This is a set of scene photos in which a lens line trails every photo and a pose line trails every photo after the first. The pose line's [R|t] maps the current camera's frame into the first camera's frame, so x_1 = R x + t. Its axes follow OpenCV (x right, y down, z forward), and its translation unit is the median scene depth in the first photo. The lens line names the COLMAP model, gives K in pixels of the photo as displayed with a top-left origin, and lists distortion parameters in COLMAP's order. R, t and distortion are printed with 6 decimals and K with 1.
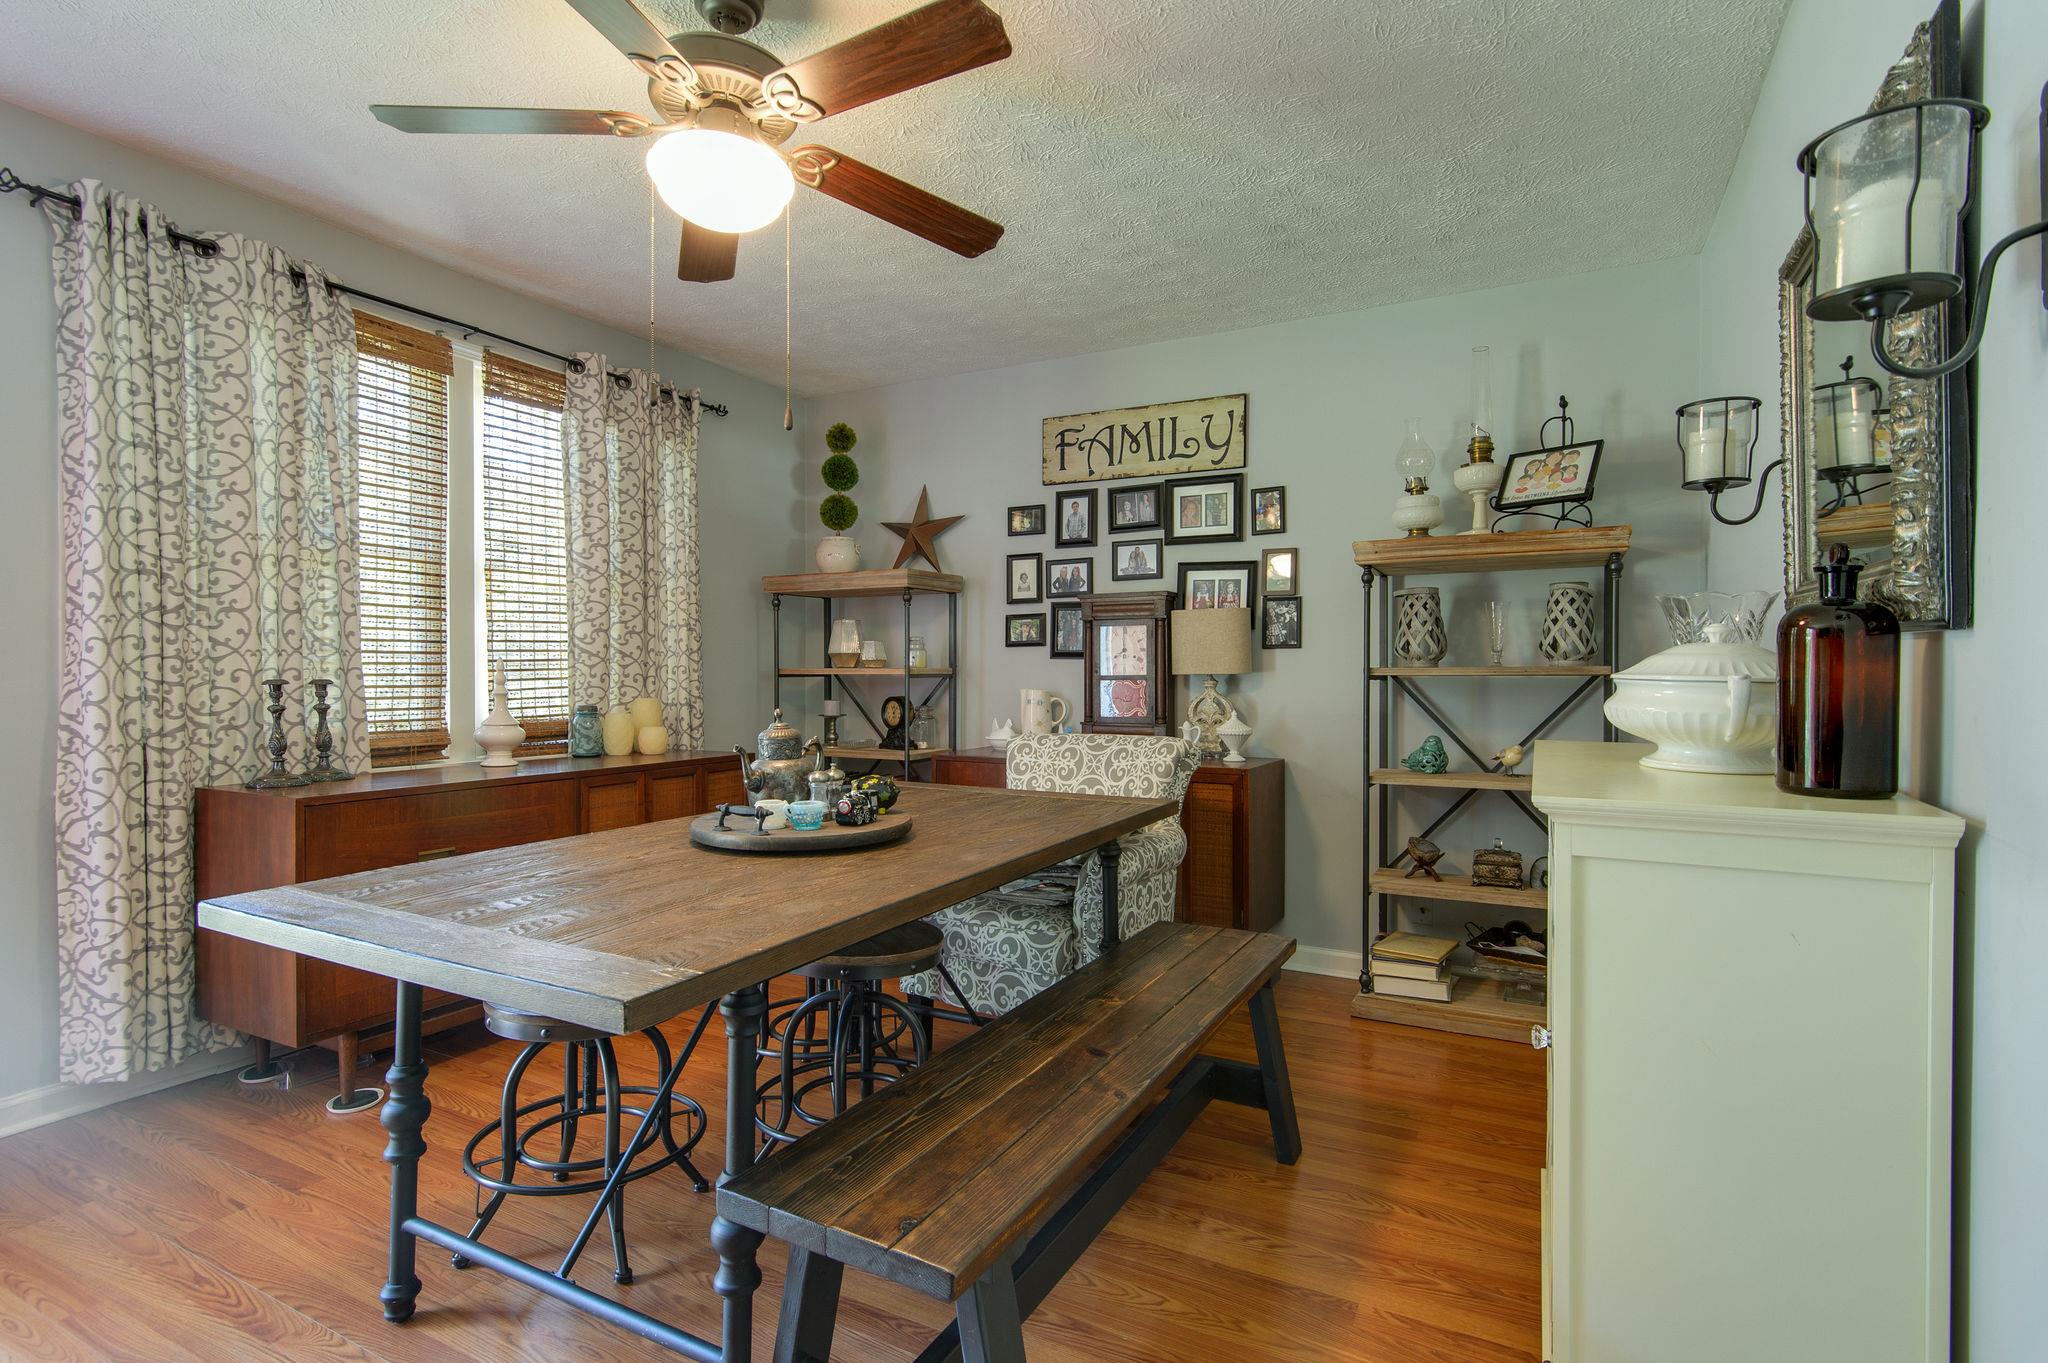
lens RADIAL K [[1005.9, 0, 1010.0], [0, 1005.9, 686.0], [0, 0, 1]] dist [-0.004882, 0.000514]
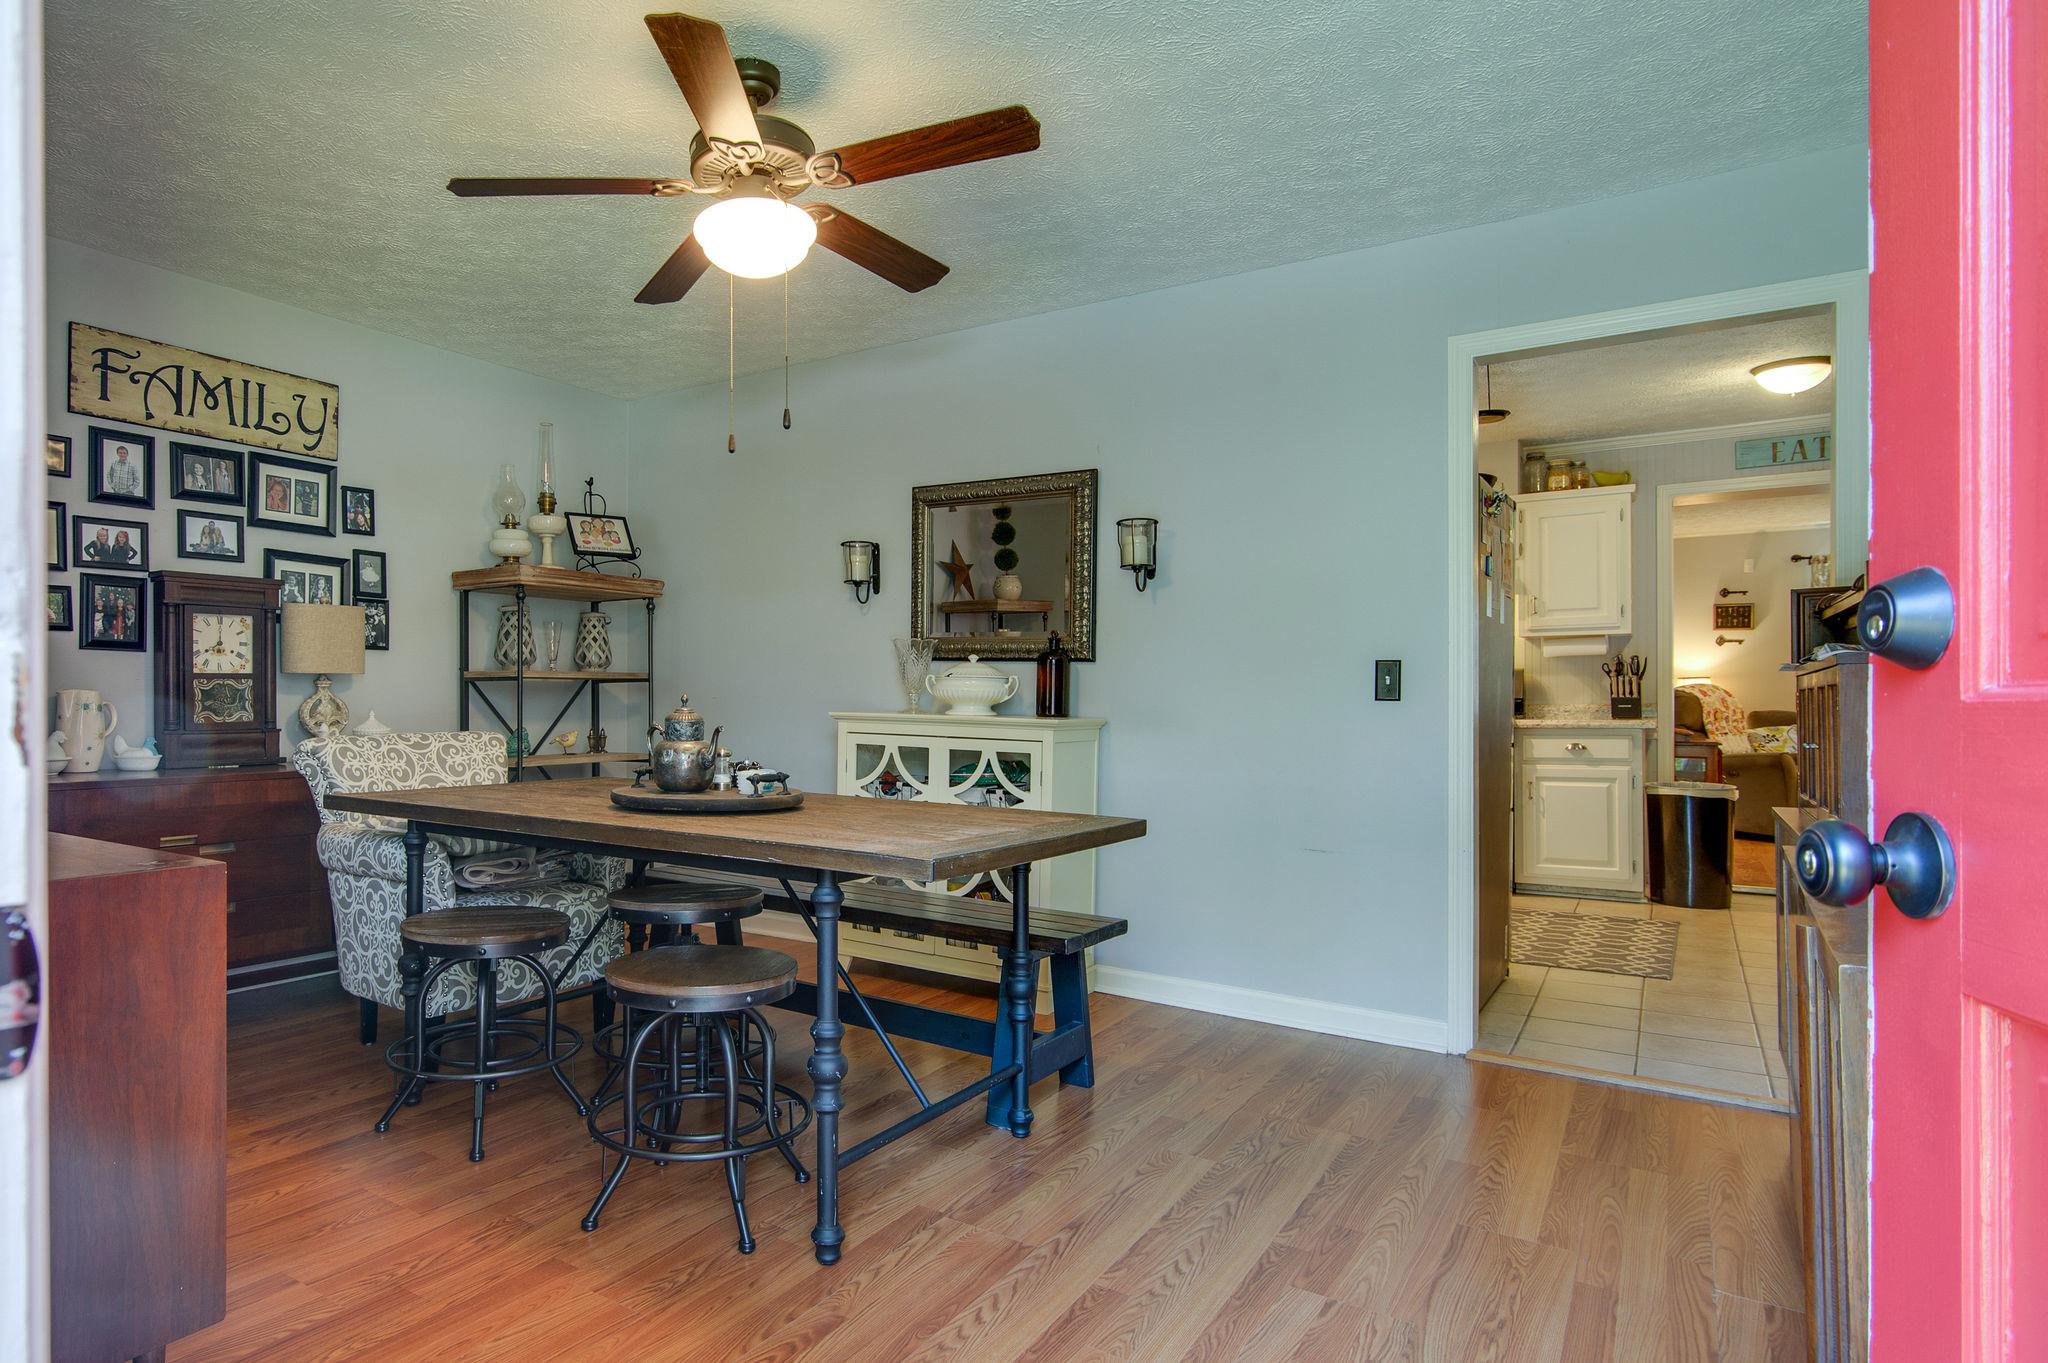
lens RADIAL K [[1149.8, 0, 881.3], [0, 1149.8, 697.4], [0, 0, 1]] dist [-0.005184, -0.000260]
pose [[0.106452, -0.000235, 0.994318, -0.771732], [0.009057, 0.999959, -0.000734, 0.014955], [-0.994277, 0.009084, 0.106450, 0.344163]]
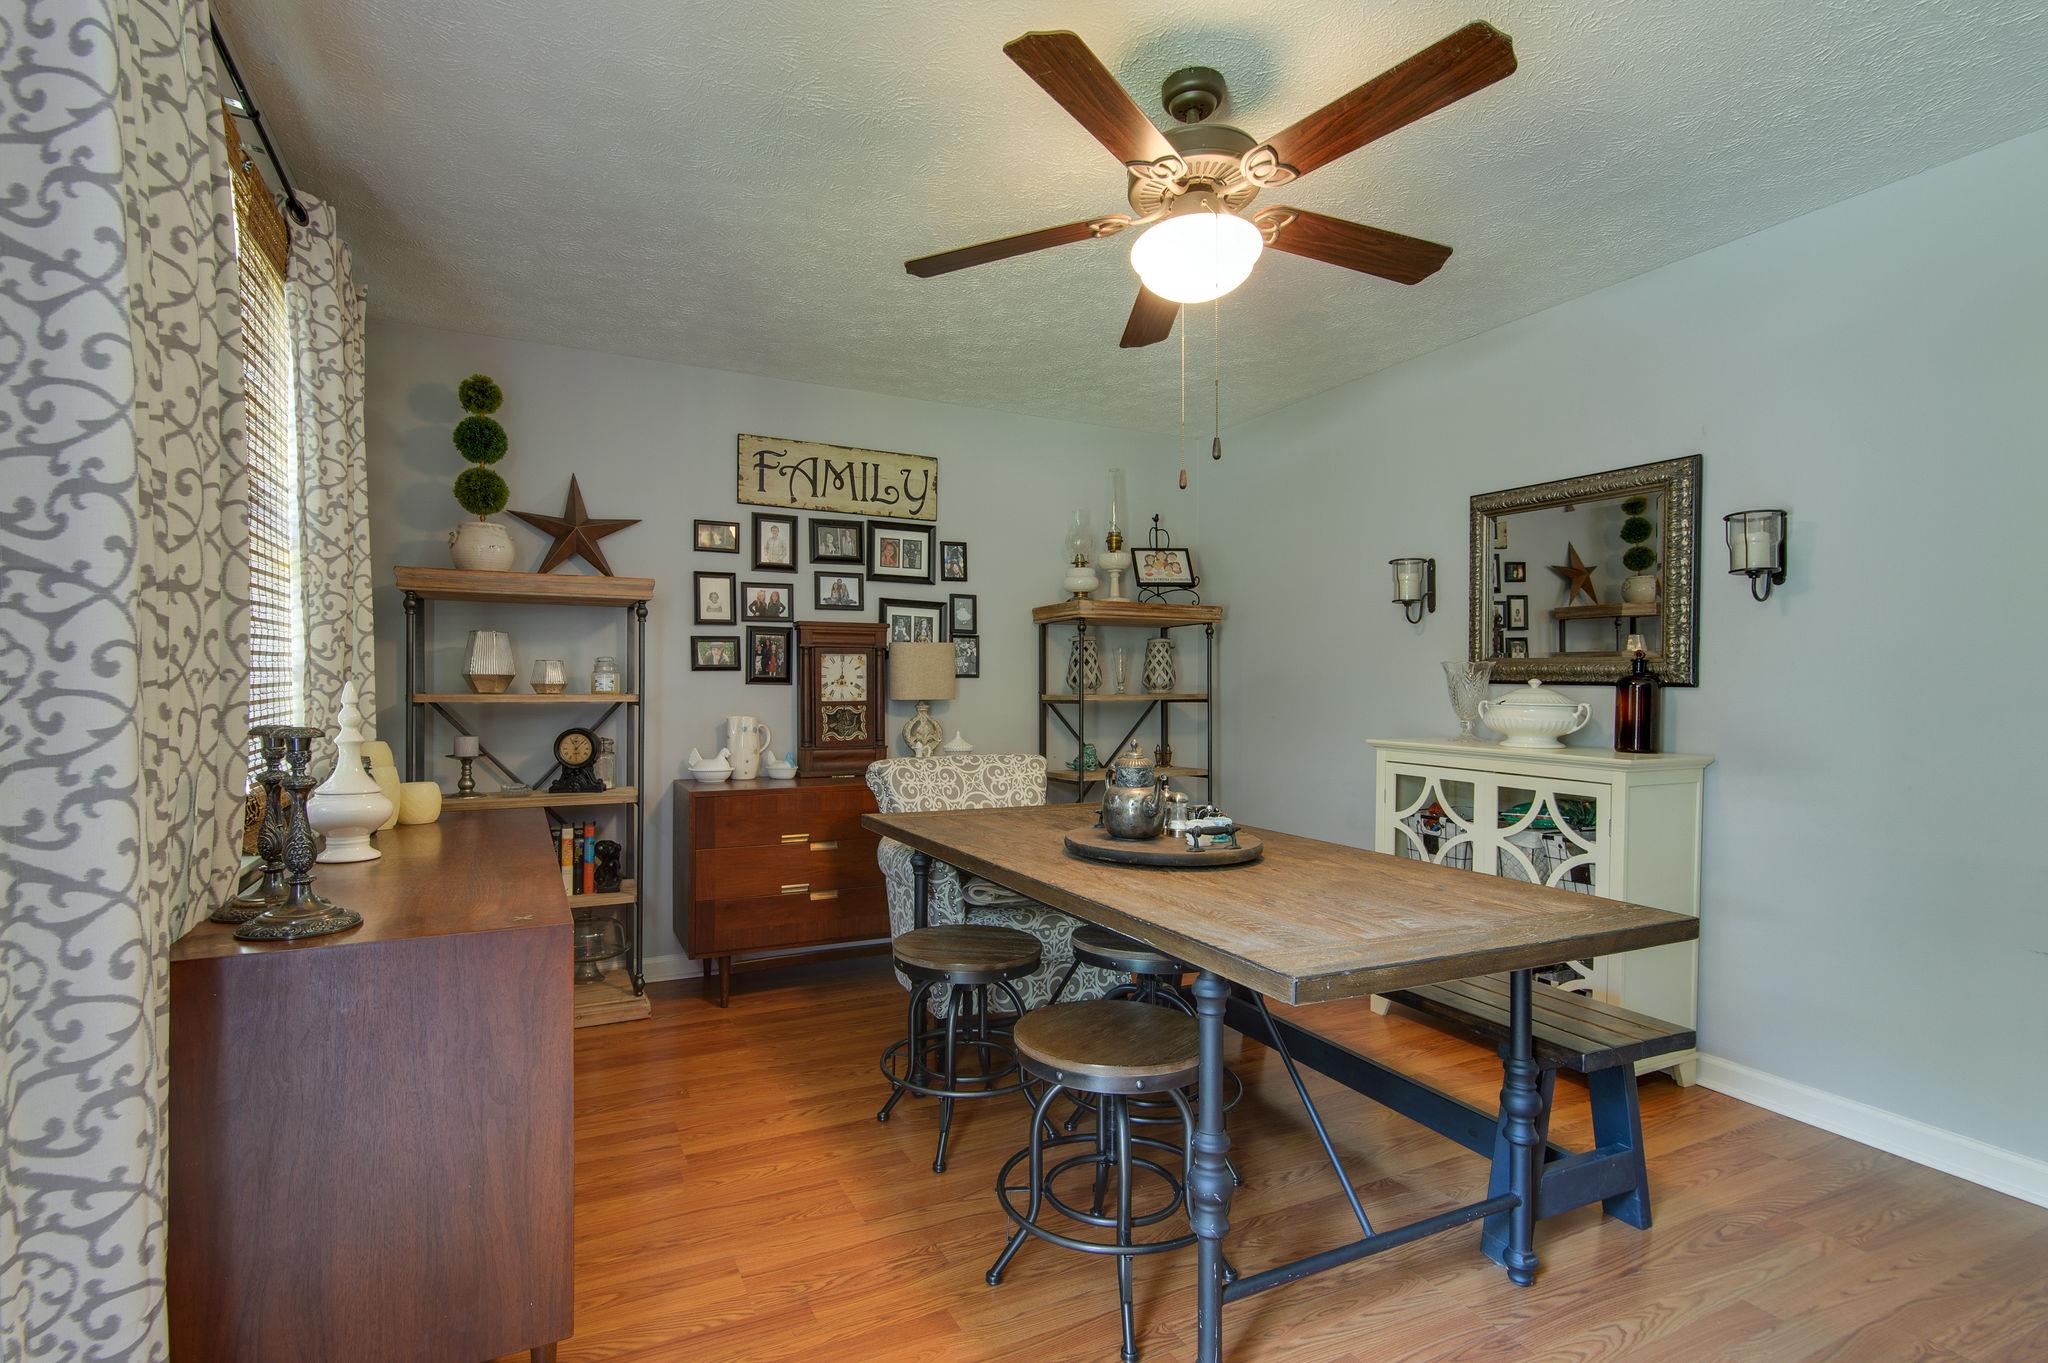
lens RADIAL K [[991.2, 0, 1012.1], [0, 991.2, 695.1], [0, 0, 1]] dist [0.001026, 0.000972]
pose [[0.568857, -0.003466, 0.822429, -0.626840], [0.009491, 0.999952, -0.002351, -0.012551], [-0.822382, 0.009143, 0.568863, 0.264265]]
